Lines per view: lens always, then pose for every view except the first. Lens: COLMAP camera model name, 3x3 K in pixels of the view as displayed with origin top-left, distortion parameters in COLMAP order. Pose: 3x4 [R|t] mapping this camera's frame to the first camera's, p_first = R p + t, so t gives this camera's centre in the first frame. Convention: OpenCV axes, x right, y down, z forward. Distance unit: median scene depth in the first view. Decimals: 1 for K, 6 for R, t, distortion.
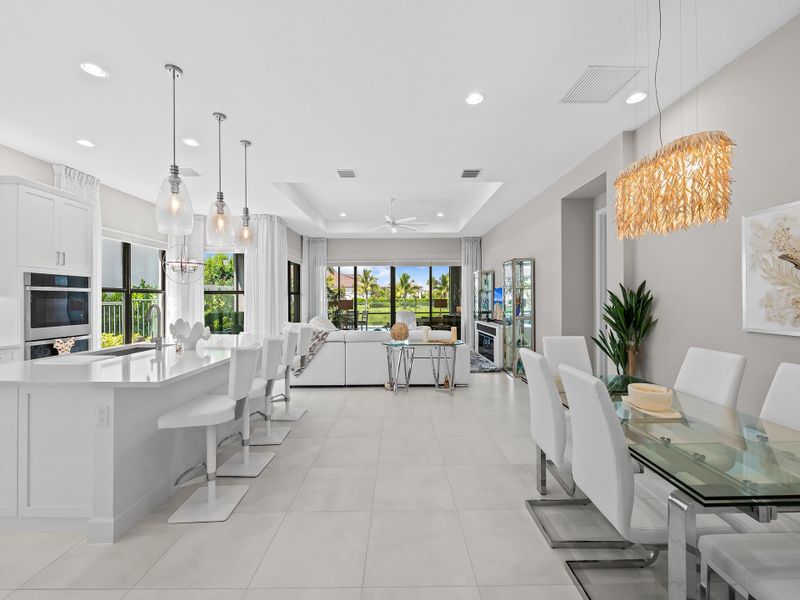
lens RADIAL K [[316.0, 0, 397.2], [0, 316.0, 298.4], [0, 0, 1]] dist [-0.007404, -0.000073]
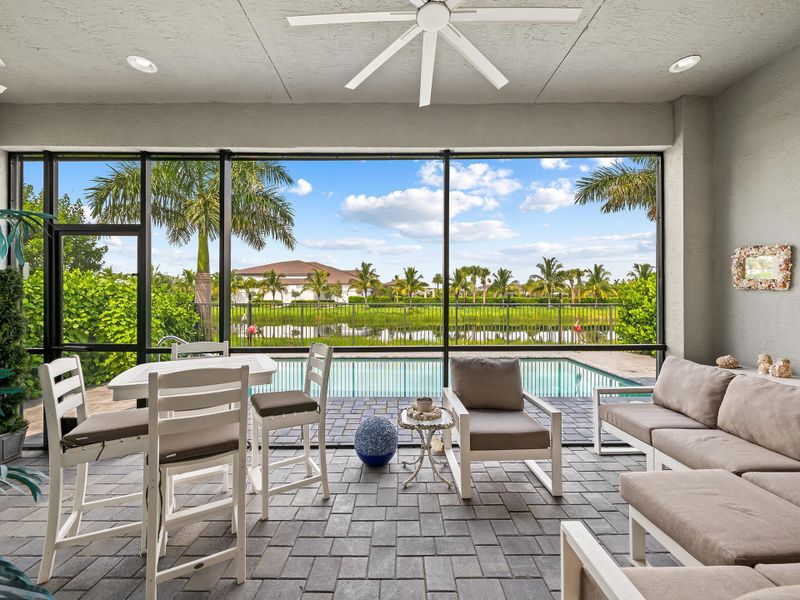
lens RADIAL K [[328.9, 0, 401.2], [0, 328.9, 296.6], [0, 0, 1]] dist [0.001329, -0.001751]
pose [[0.999962, 0.006207, 0.006105, -0.101070], [-0.006198, 0.999980, -0.001454, 0.013992], [-0.006113, 0.001416, 0.999980, 1.692910]]
